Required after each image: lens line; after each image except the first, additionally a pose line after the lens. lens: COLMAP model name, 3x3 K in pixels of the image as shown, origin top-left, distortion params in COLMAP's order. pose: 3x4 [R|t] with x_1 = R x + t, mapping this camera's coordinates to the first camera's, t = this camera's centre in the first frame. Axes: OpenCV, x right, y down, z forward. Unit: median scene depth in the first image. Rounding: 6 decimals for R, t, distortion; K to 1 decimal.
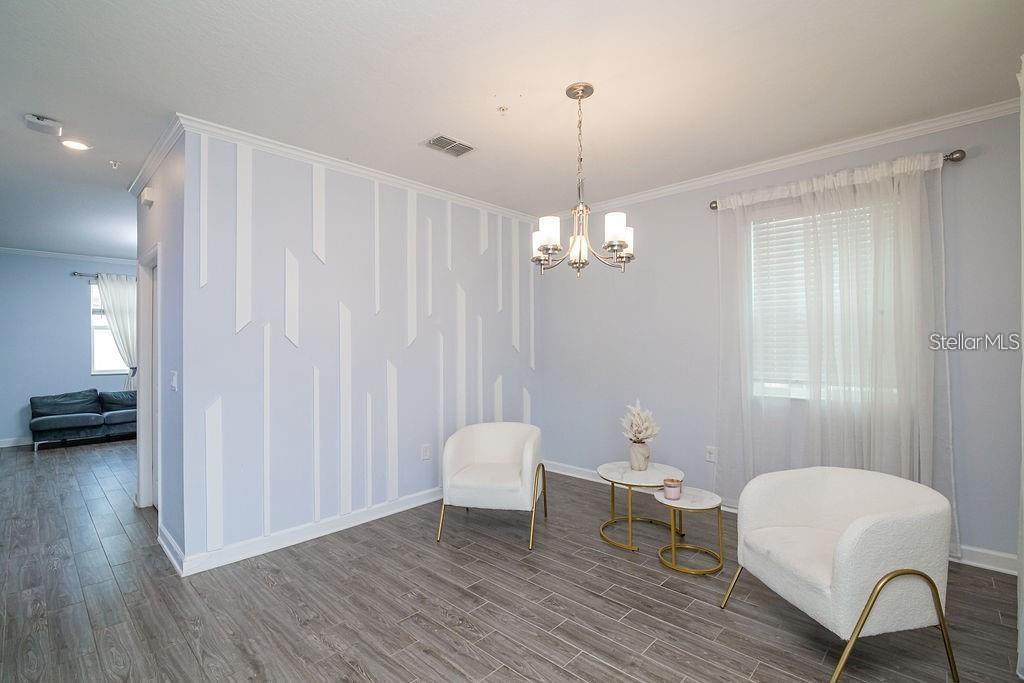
lens RADIAL K [[466.2, 0, 512.0], [0, 466.2, 341.5], [0, 0, 1]] dist [-0.022267, 0.001613]
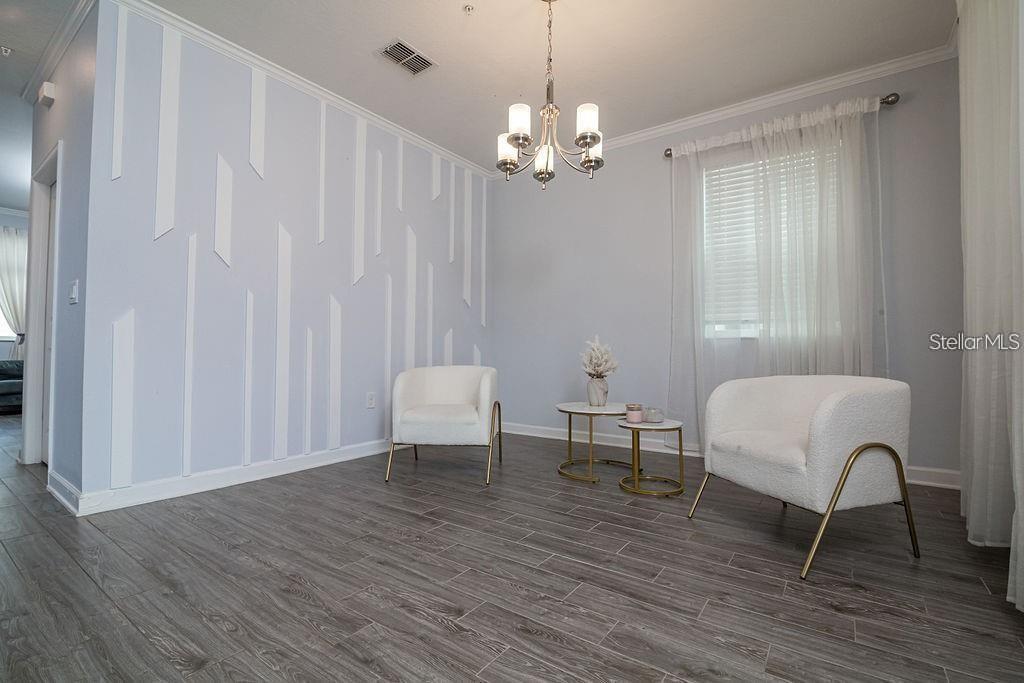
lens RADIAL K [[466.2, 0, 512.0], [0, 466.2, 341.5], [0, 0, 1]] dist [-0.022267, 0.001613]
pose [[0.991052, 0.014895, 0.132641, -0.041095], [-0.012717, 0.999770, -0.017259, 0.174785], [-0.132867, 0.015418, 0.991014, 0.054766]]
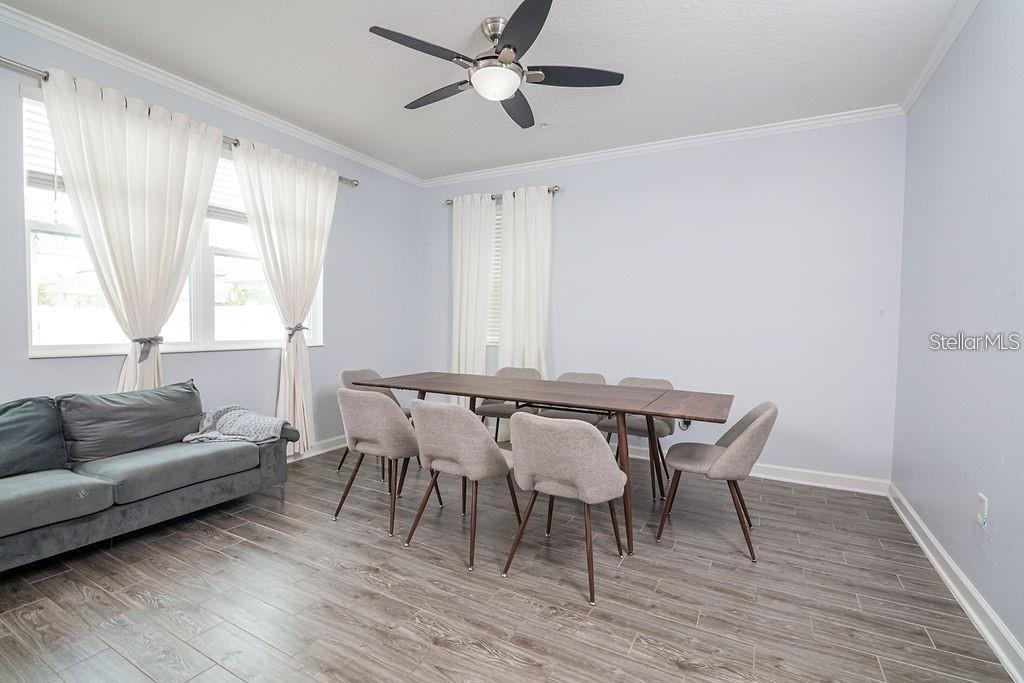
lens RADIAL K [[466.2, 0, 512.0], [0, 466.2, 341.5], [0, 0, 1]] dist [-0.022267, 0.001613]
pose [[0.966318, 0.017270, 0.256769, -1.470679], [-0.028570, 0.998777, 0.040343, 0.081390], [-0.255758, -0.046320, 0.965630, 1.282539]]
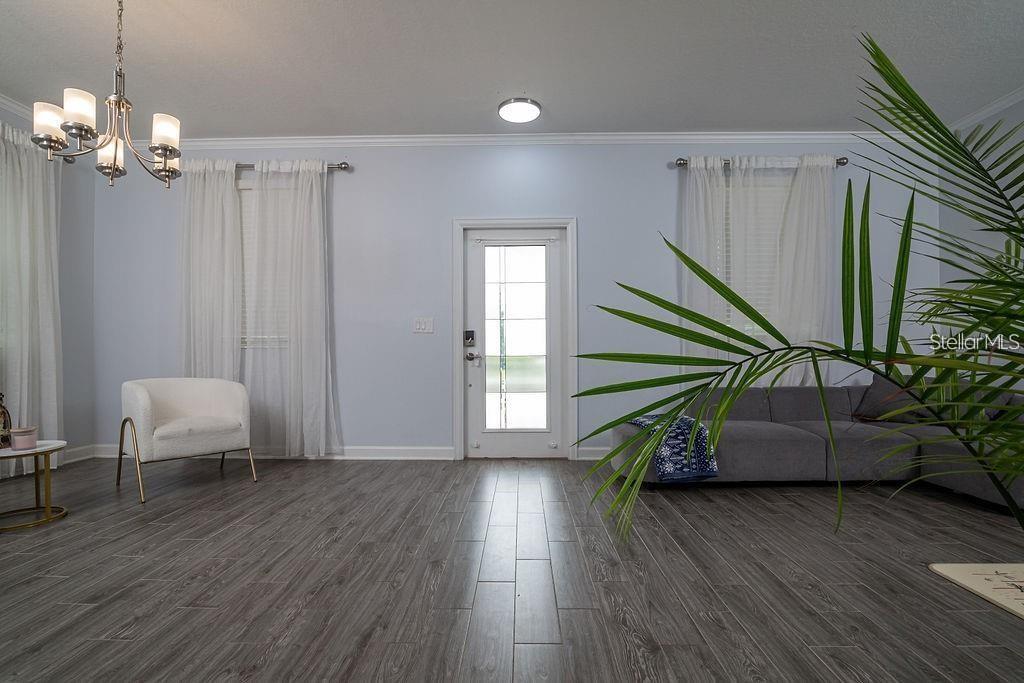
lens RADIAL K [[477.0, 0, 511.5], [0, 477.0, 354.3], [0, 0, 1]] dist [-0.021960, 0.000507]
pose [[-0.669503, 0.008317, 0.742763, -0.820125], [0.003077, 0.999960, -0.008424, 0.164549], [-0.742803, -0.003354, -0.669501, 0.853747]]
